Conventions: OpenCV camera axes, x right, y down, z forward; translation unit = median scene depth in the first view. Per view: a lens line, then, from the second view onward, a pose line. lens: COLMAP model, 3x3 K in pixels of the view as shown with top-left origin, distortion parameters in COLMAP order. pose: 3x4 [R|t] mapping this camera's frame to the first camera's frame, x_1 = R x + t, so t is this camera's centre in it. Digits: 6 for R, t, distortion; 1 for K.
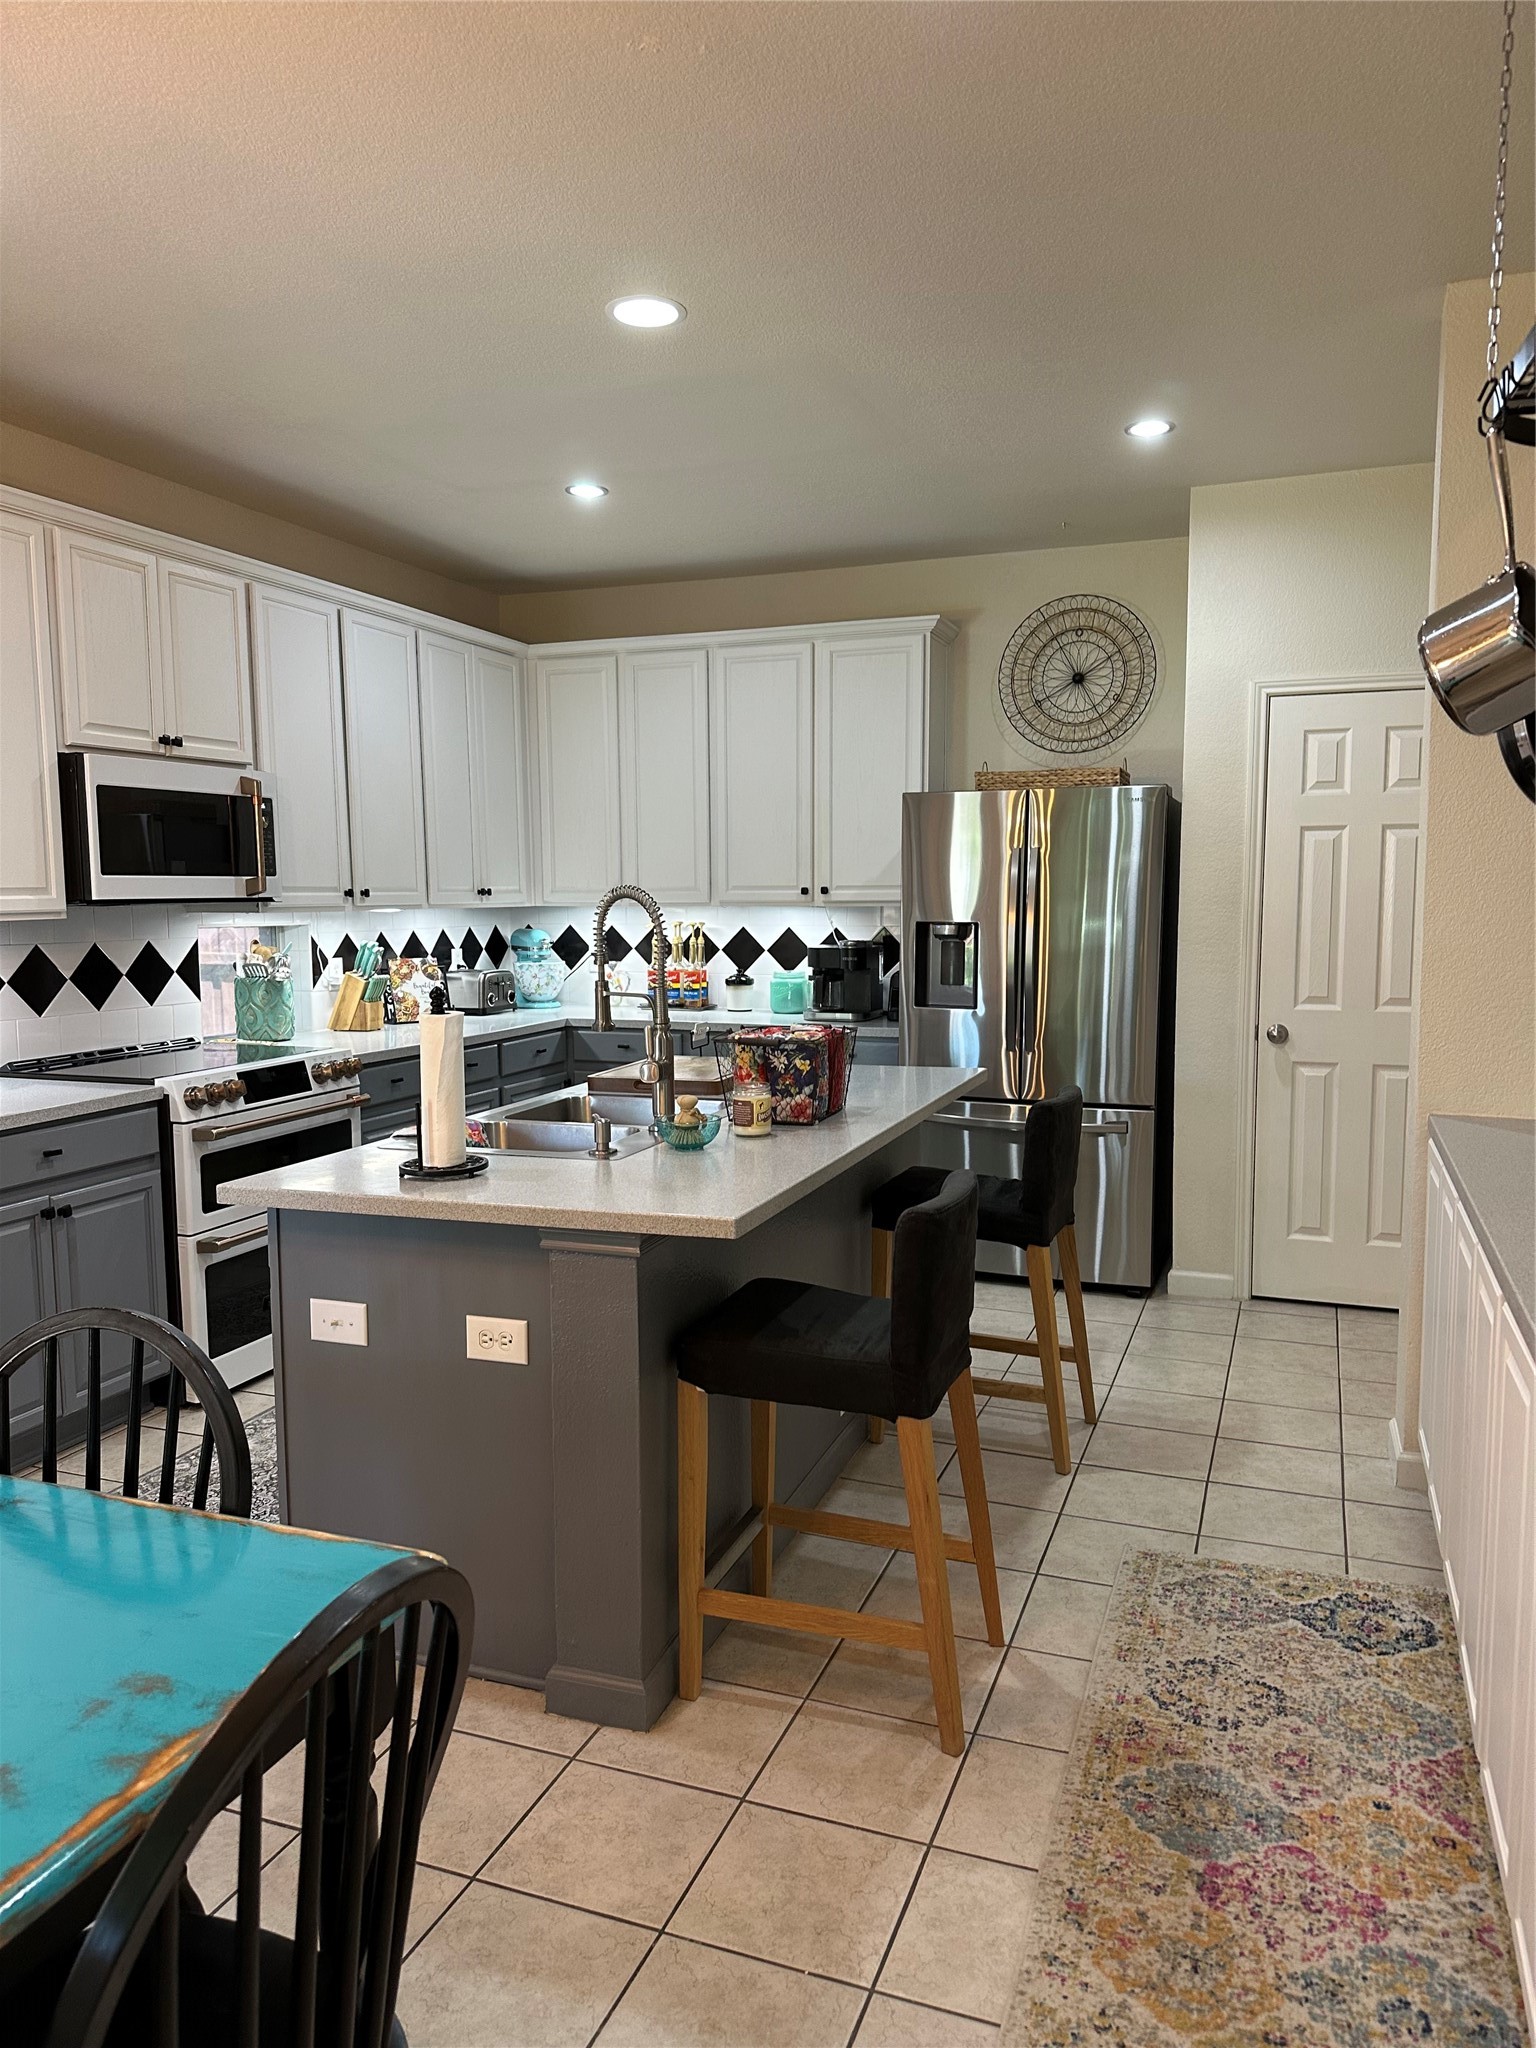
lens RADIAL K [[1414.2, 0, 759.1], [0, 1414.2, 1029.1], [0, 0, 1]] dist [0.168820, -0.321318]
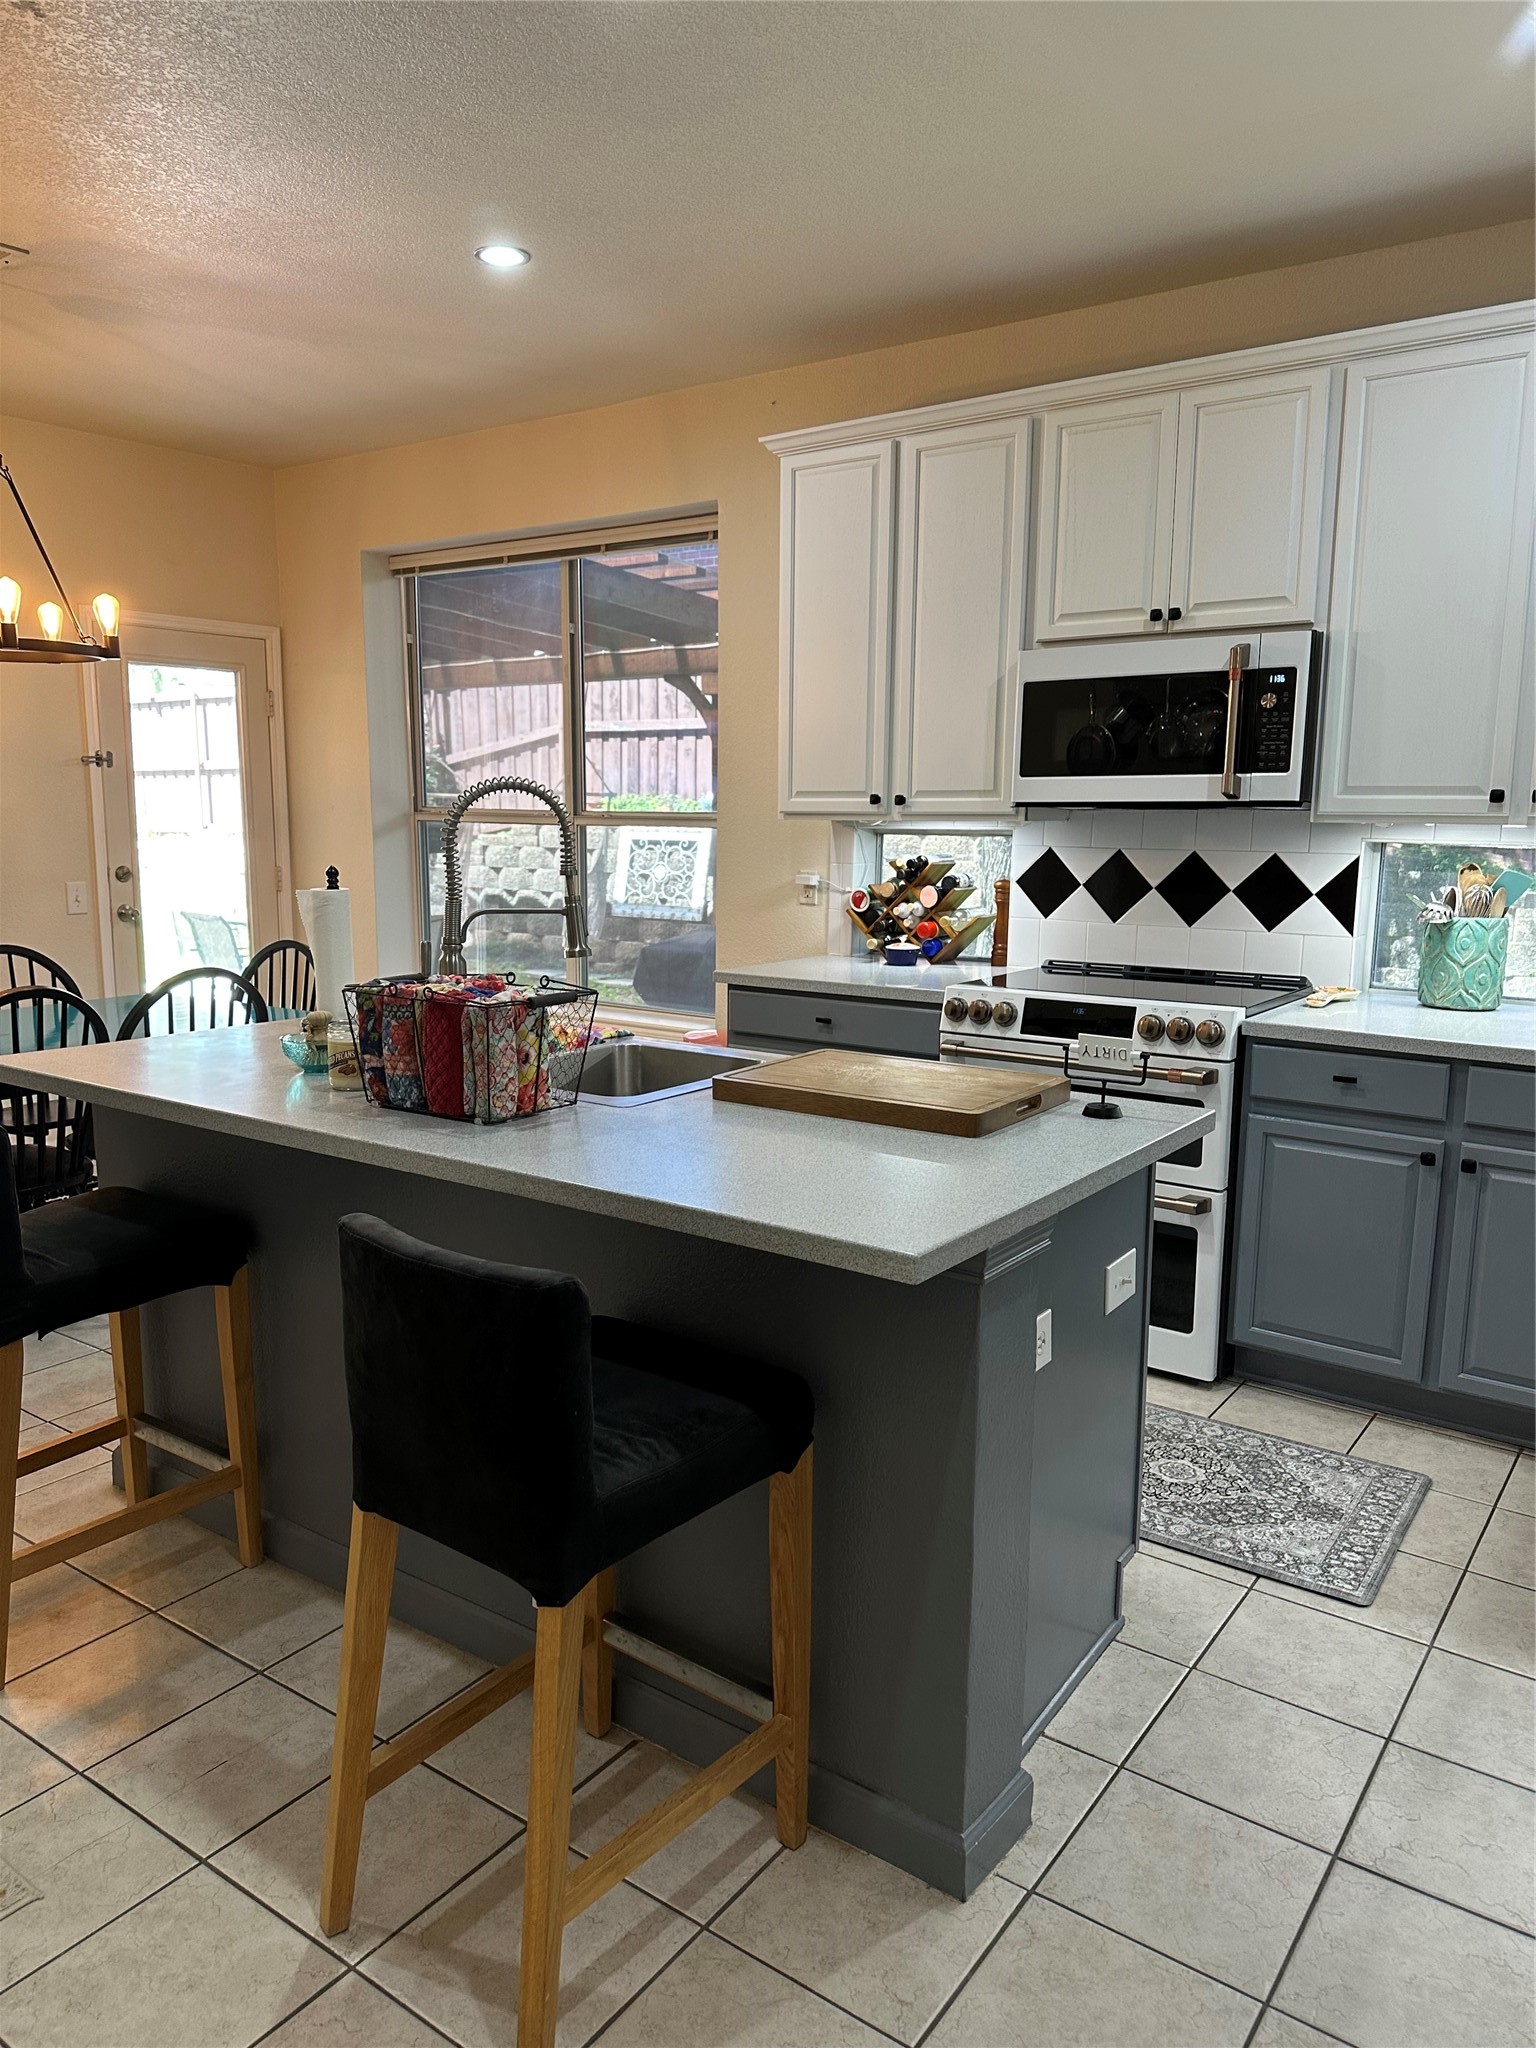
lens RADIAL K [[1414.2, 0, 759.1], [0, 1414.2, 1029.1], [0, 0, 1]] dist [0.168820, -0.321318]
pose [[-0.271656, 0.163570, -0.948392, 0.492576], [-0.092155, 0.976501, 0.194814, -0.102760], [0.957972, 0.140321, -0.250199, 0.999573]]
